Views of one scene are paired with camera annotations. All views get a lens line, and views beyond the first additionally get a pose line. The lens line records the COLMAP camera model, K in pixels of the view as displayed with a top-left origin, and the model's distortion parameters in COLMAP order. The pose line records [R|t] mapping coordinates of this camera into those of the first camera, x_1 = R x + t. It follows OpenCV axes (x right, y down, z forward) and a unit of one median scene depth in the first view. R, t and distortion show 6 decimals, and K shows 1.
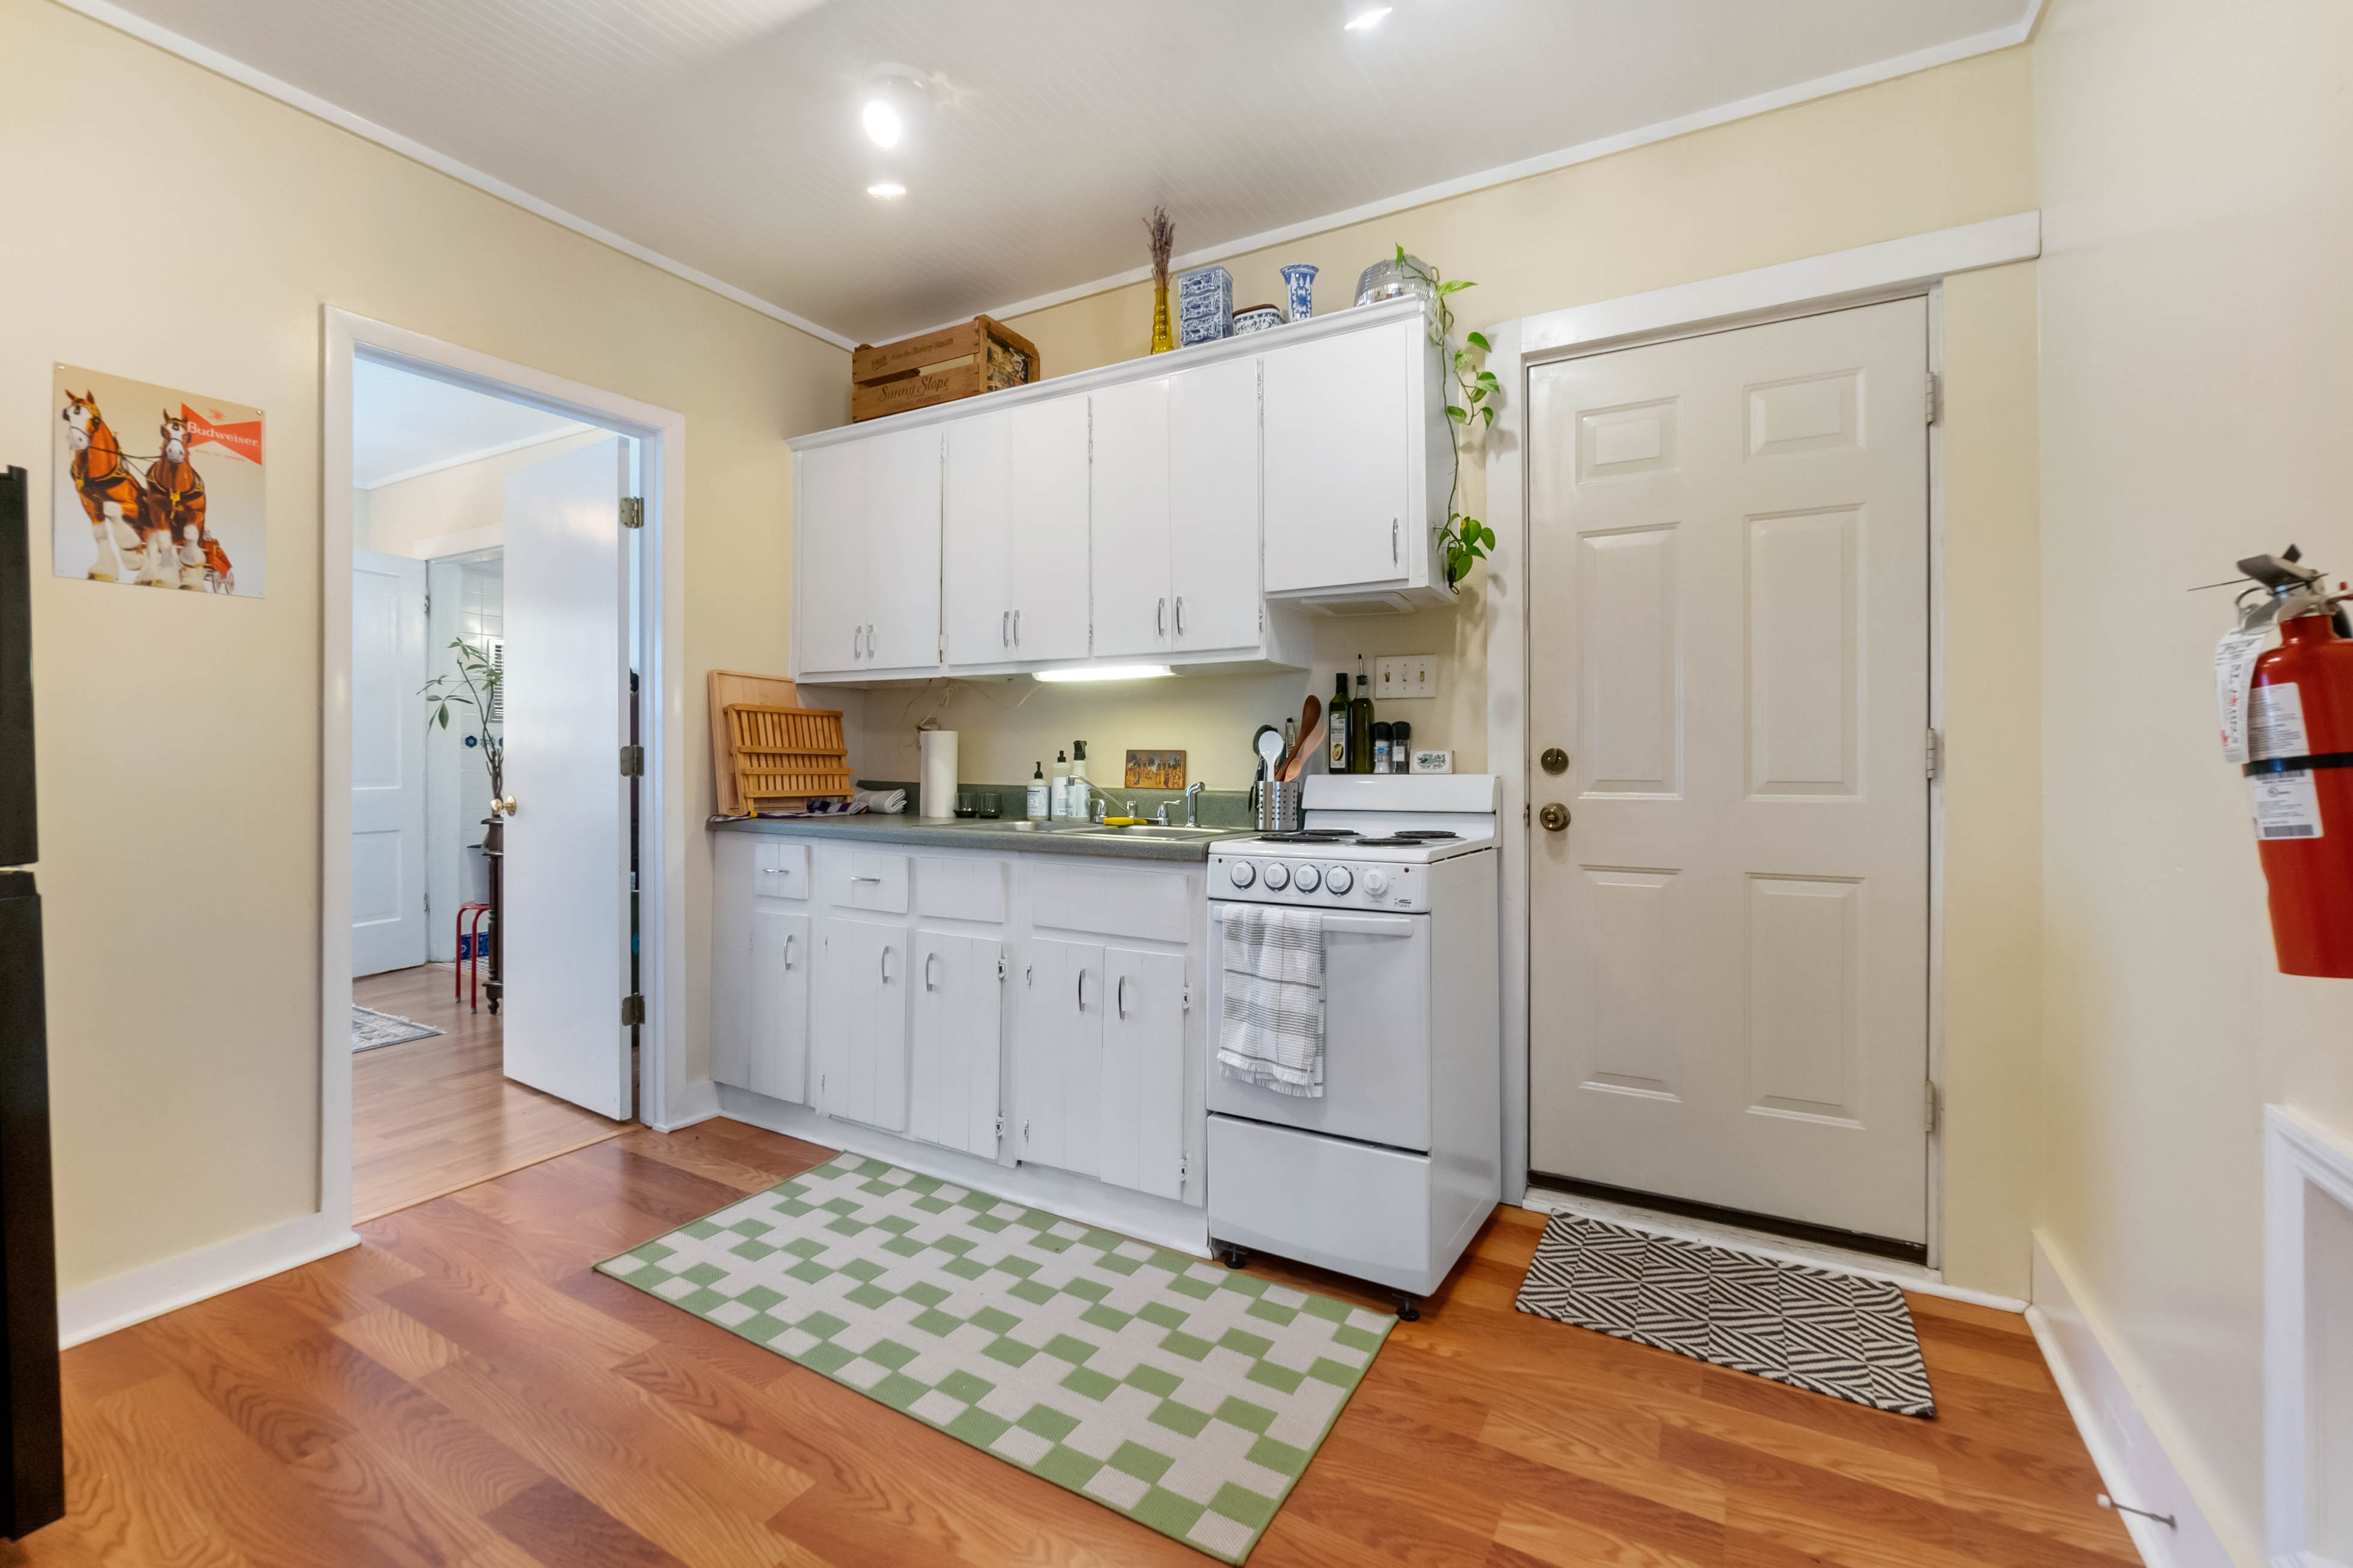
lens RADIAL K [[1001.3, 0, 1171.4], [0, 1001.3, 772.1], [0, 0, 1]] dist [-0.010150, 0.000866]
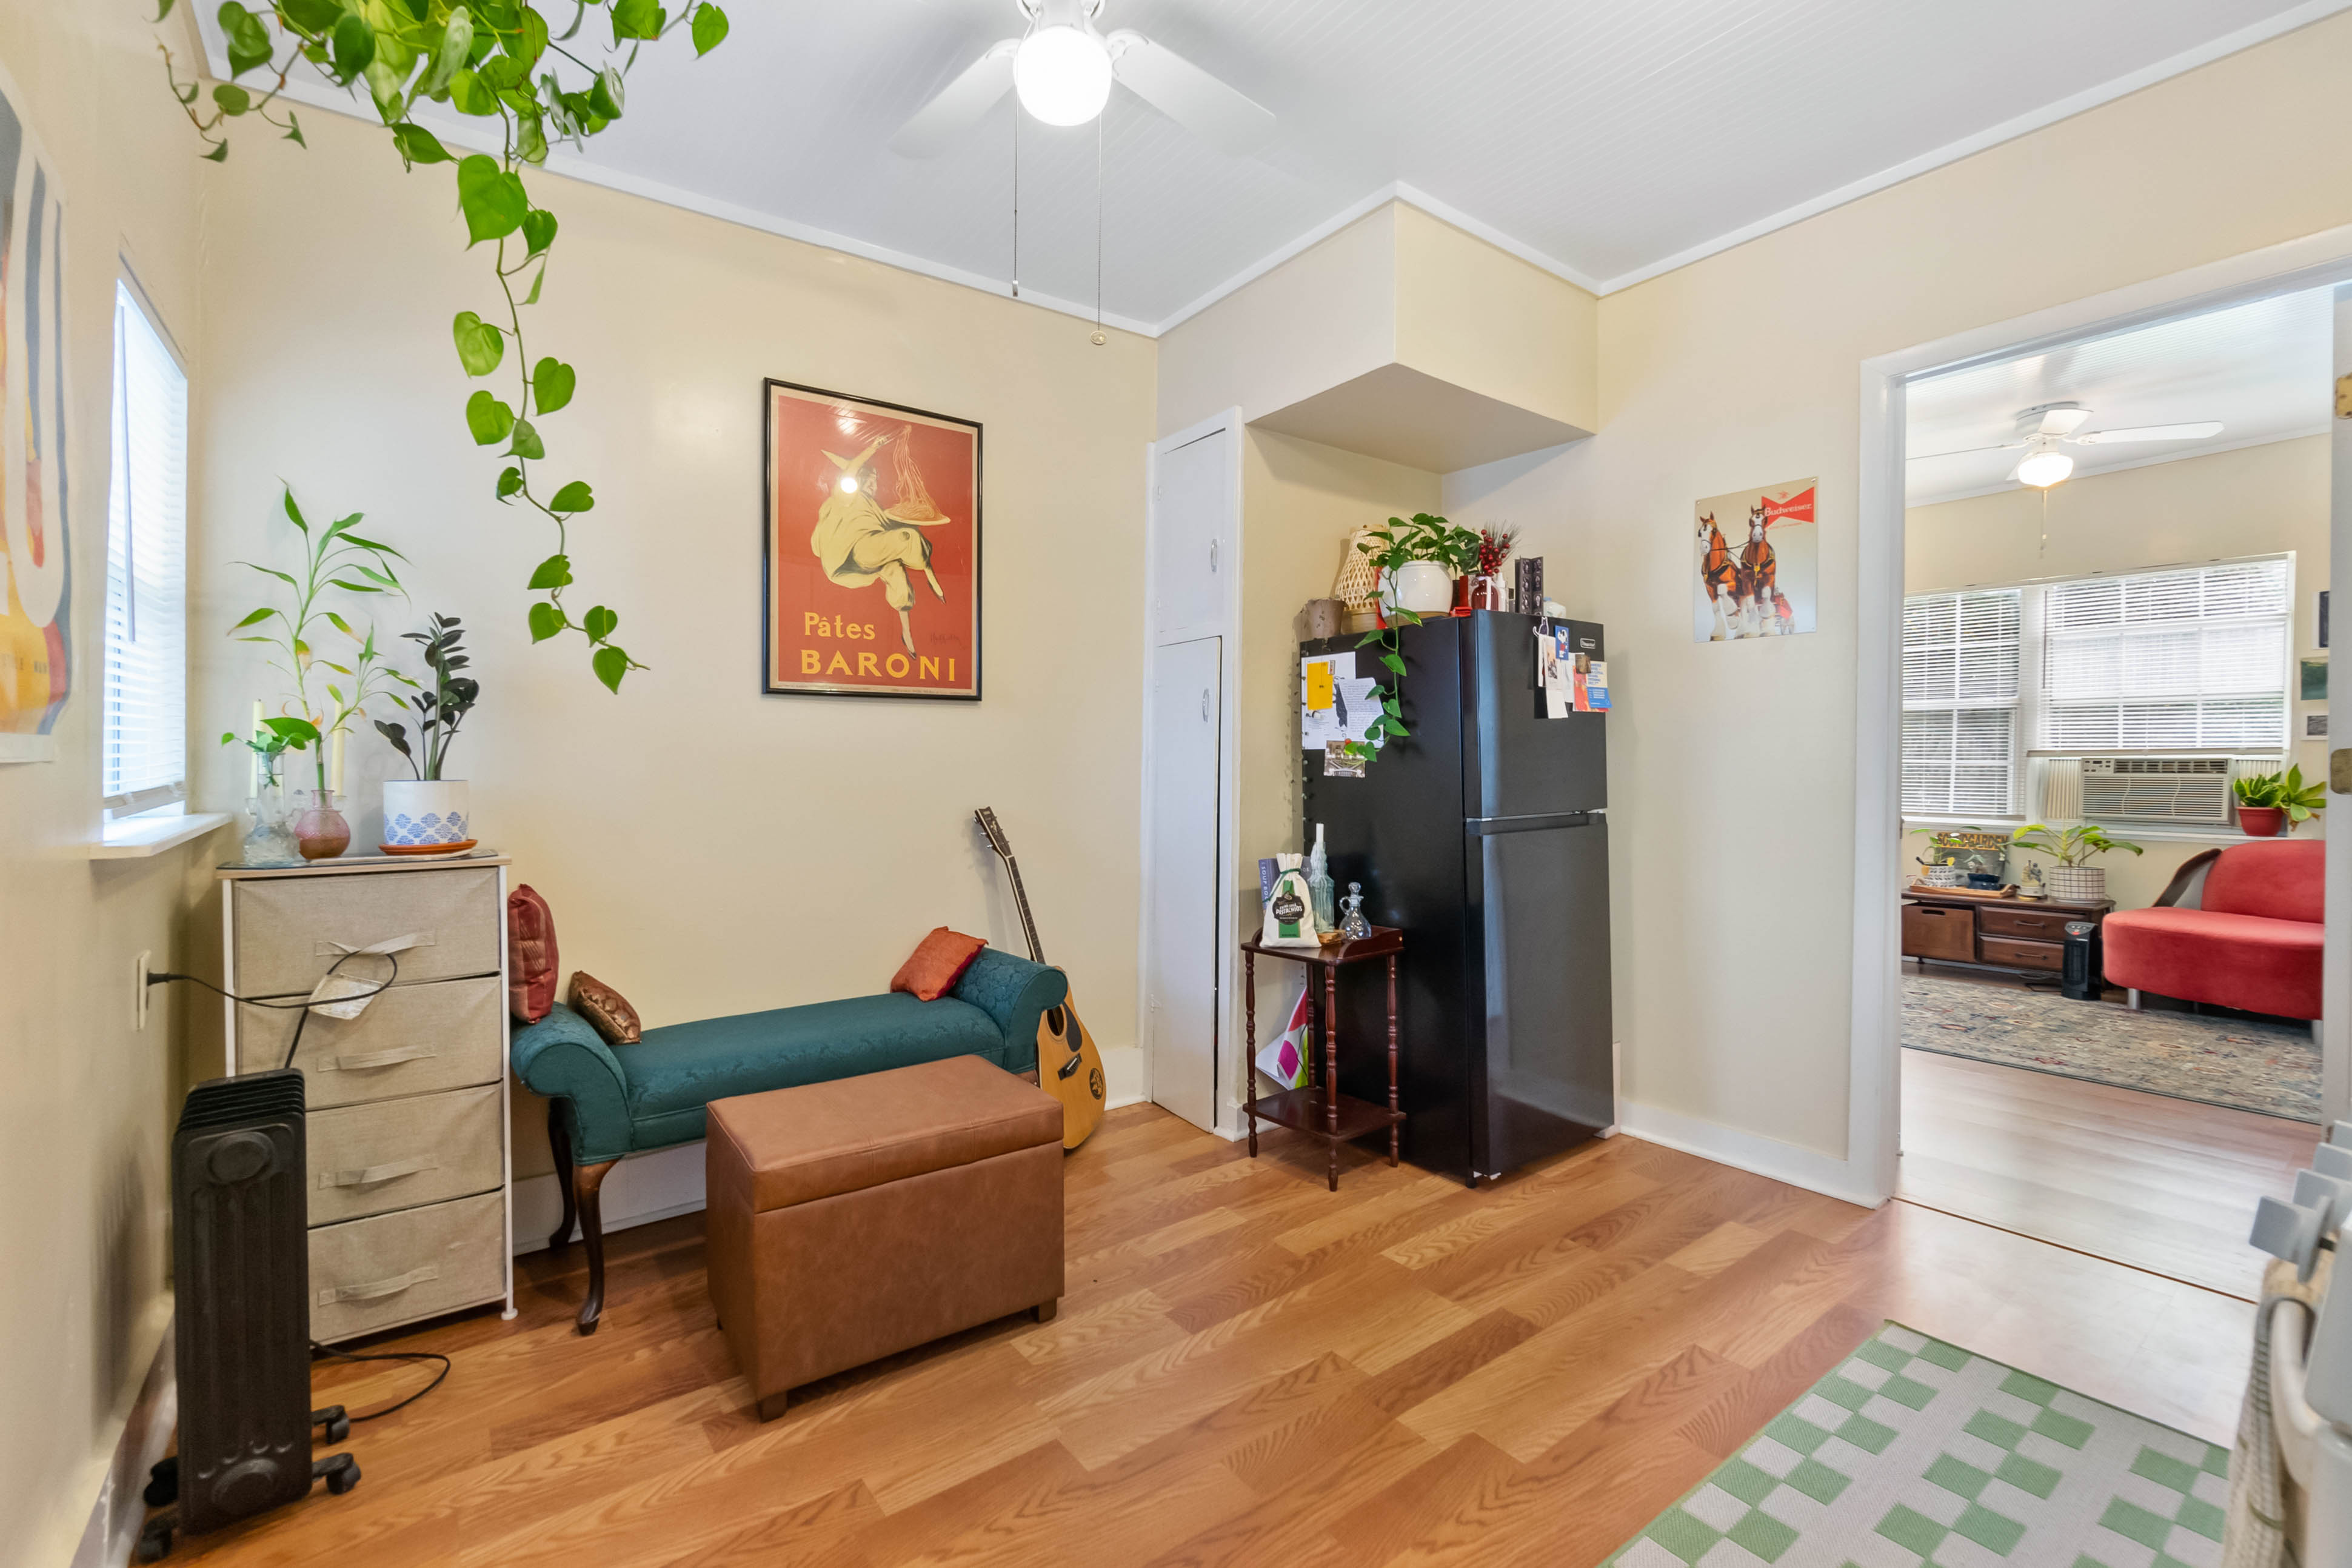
lens RADIAL K [[1020.6, 0, 1169.8], [0, 1020.6, 777.9], [0, 0, 1]] dist [-0.002161, -0.000108]
pose [[-0.396235, 0.018618, -0.917960, 0.594825], [-0.015860, 0.999506, 0.027118, -0.019337], [0.918012, 0.025304, -0.395744, 0.841200]]
